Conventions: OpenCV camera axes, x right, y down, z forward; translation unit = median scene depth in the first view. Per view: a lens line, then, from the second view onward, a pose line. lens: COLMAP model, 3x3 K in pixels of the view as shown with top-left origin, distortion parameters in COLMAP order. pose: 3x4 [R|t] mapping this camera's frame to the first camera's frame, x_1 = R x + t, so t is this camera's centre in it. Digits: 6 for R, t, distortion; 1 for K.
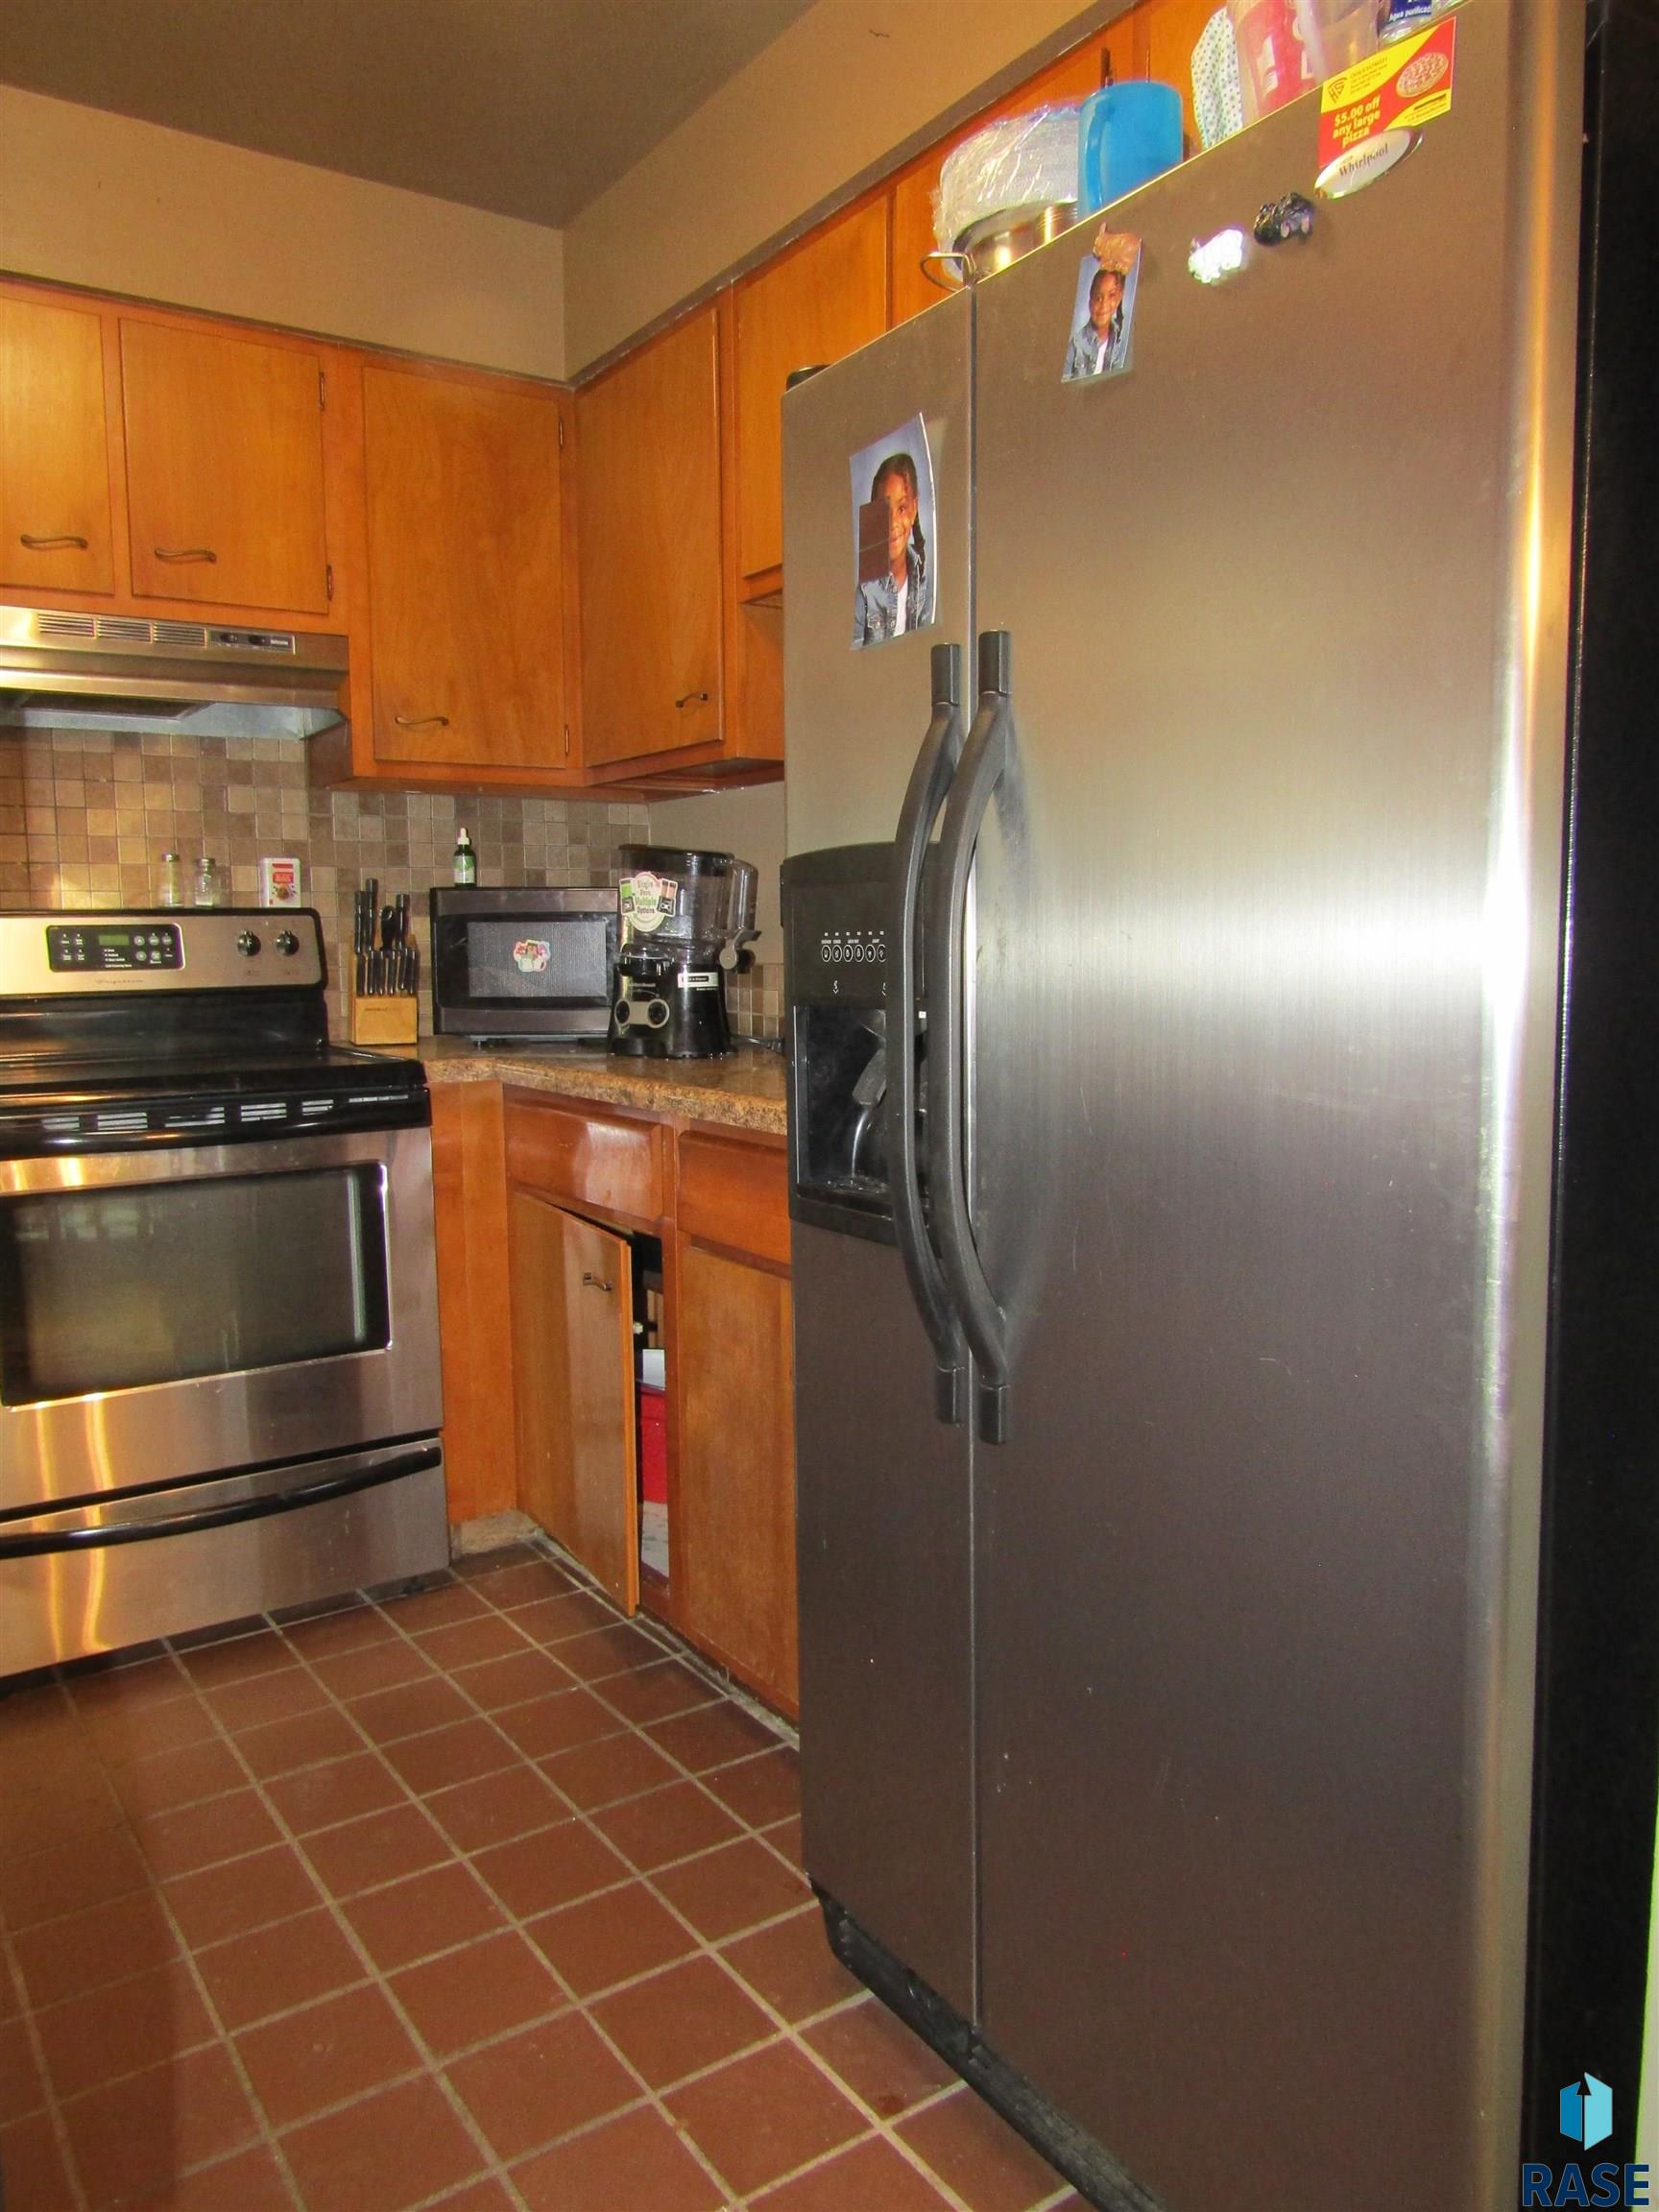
lens RADIAL K [[1590.4, 0, 846.2], [0, 1590.4, 1107.9], [0, 0, 1]] dist [-0.003371, 0.006595]
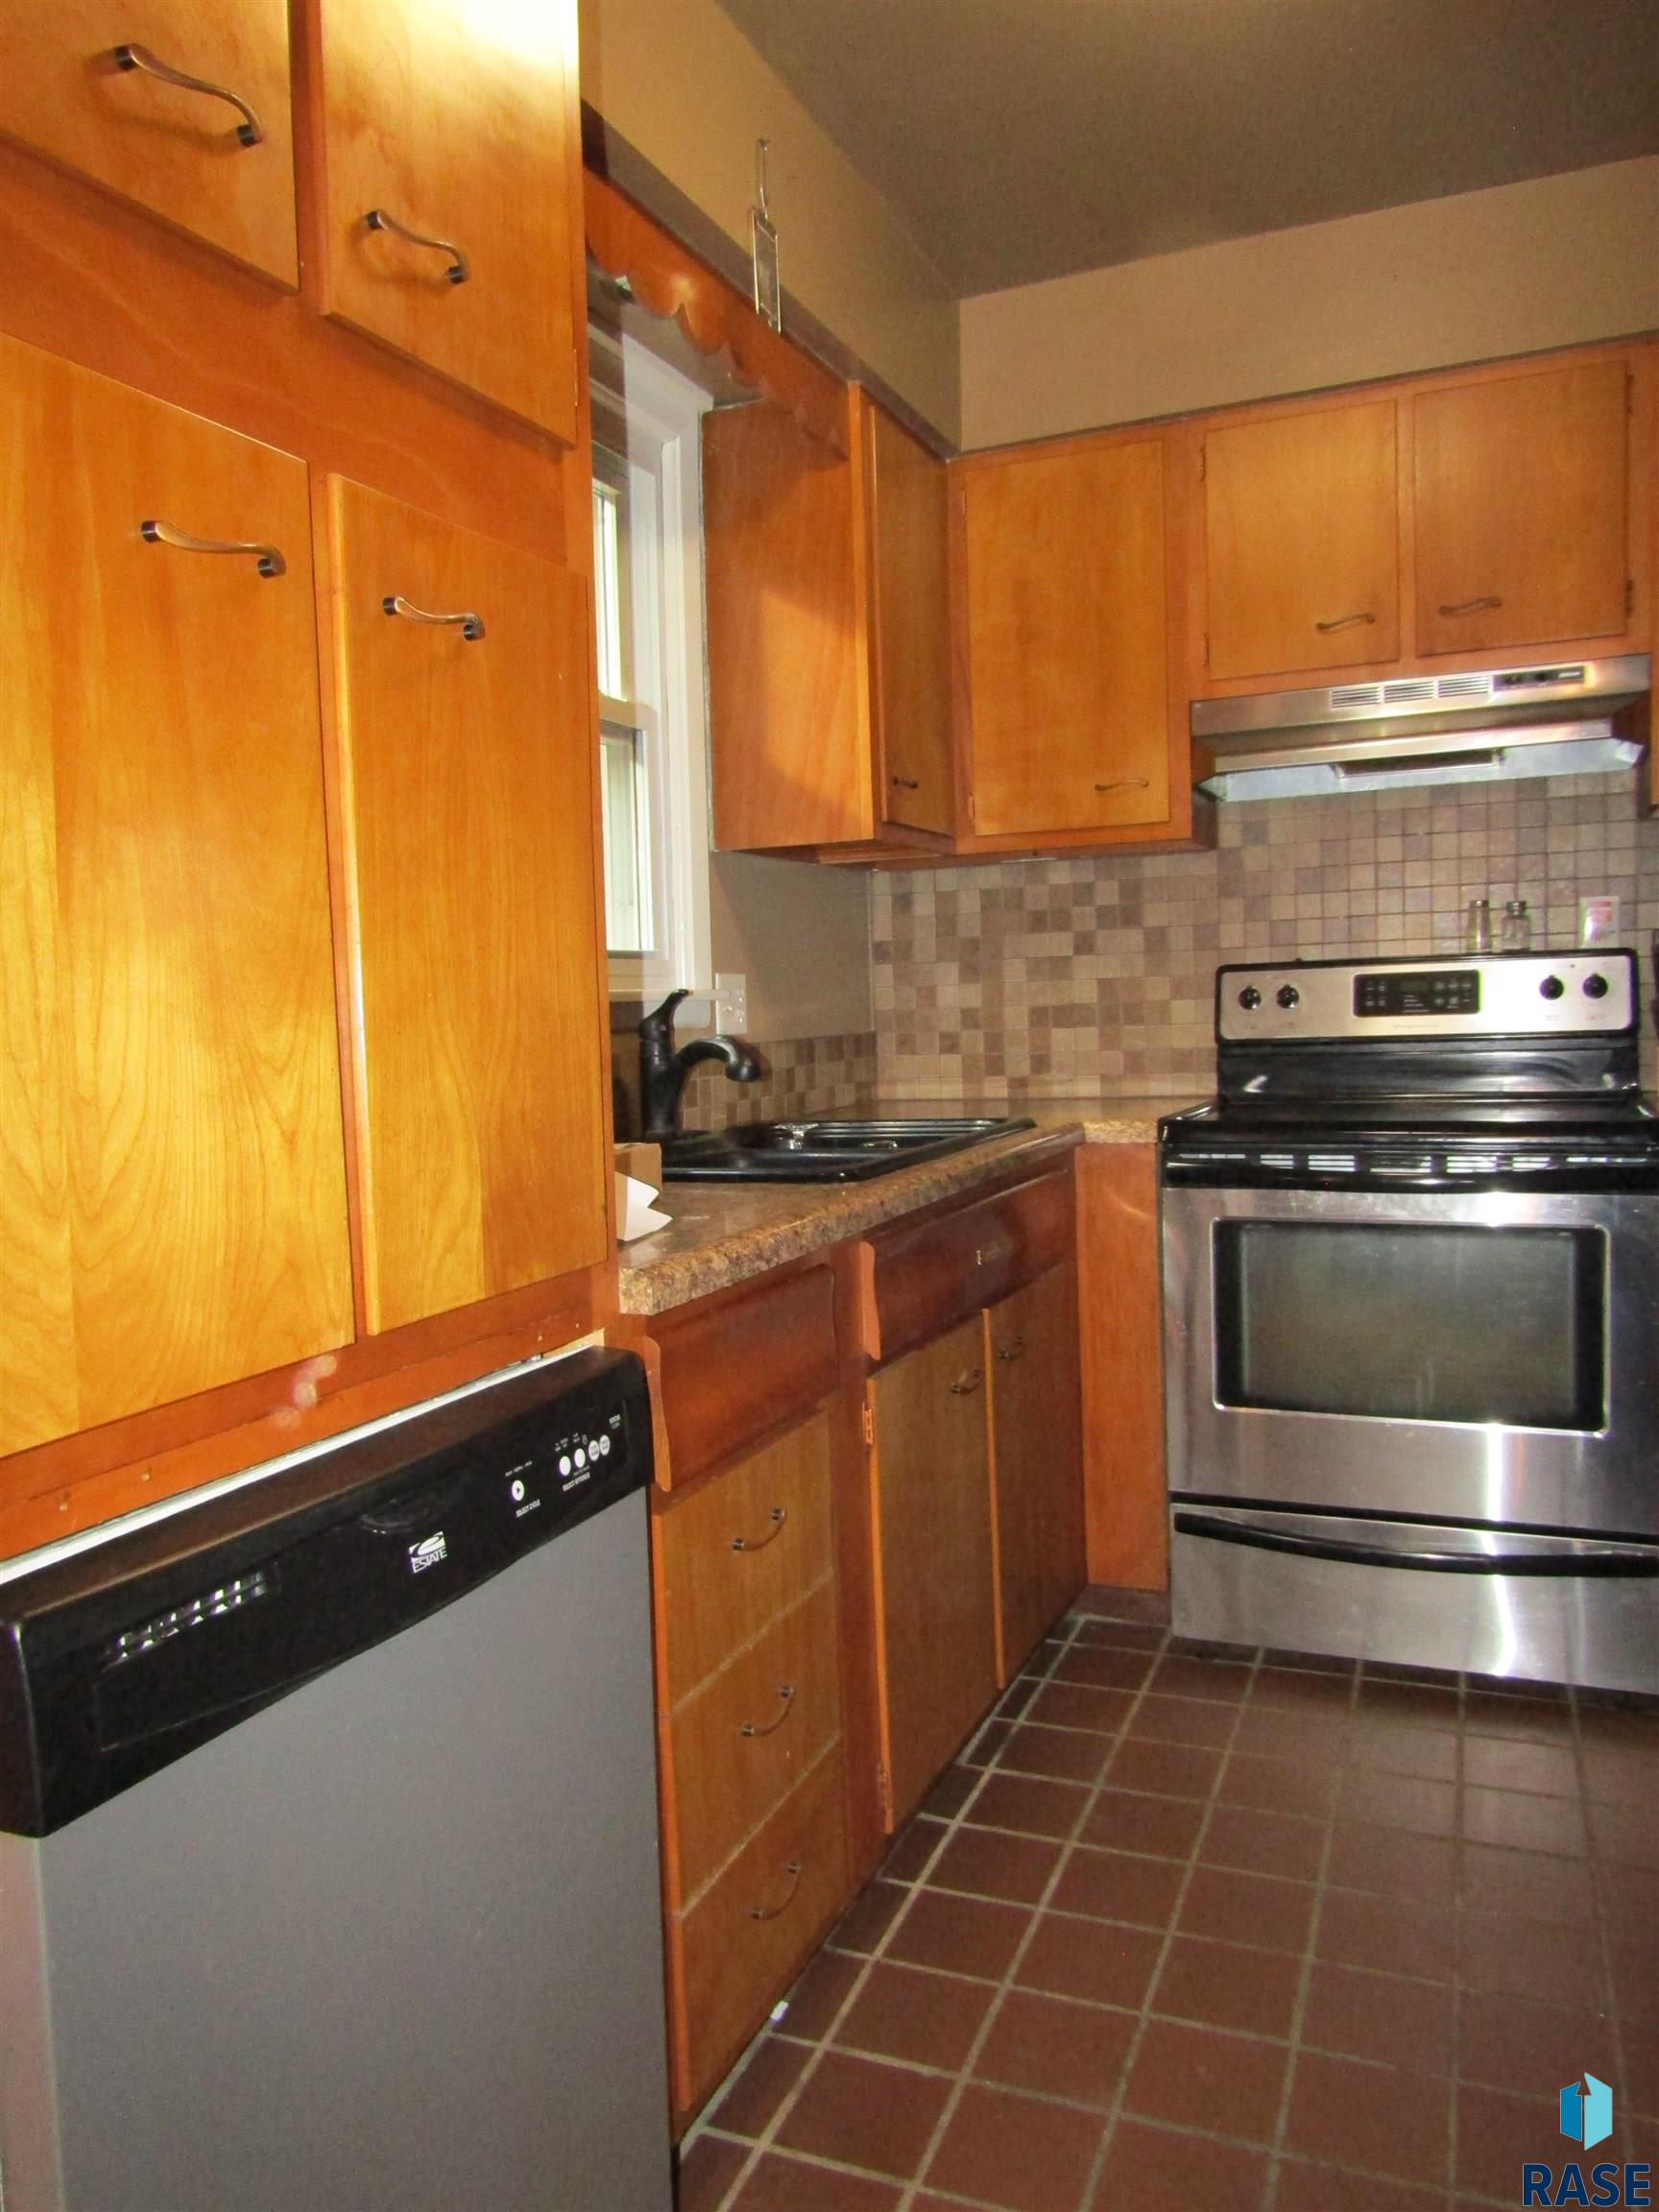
lens RADIAL K [[1590.4, 0, 845.1], [0, 1590.4, 1101.8], [0, 0, 1]] dist [-0.003371, 0.006595]
pose [[0.550076, 0.045257, -0.833887, 0.208943], [-0.064332, 0.997860, 0.011719, -0.018242], [0.832633, 0.047199, 0.551810, 0.117553]]
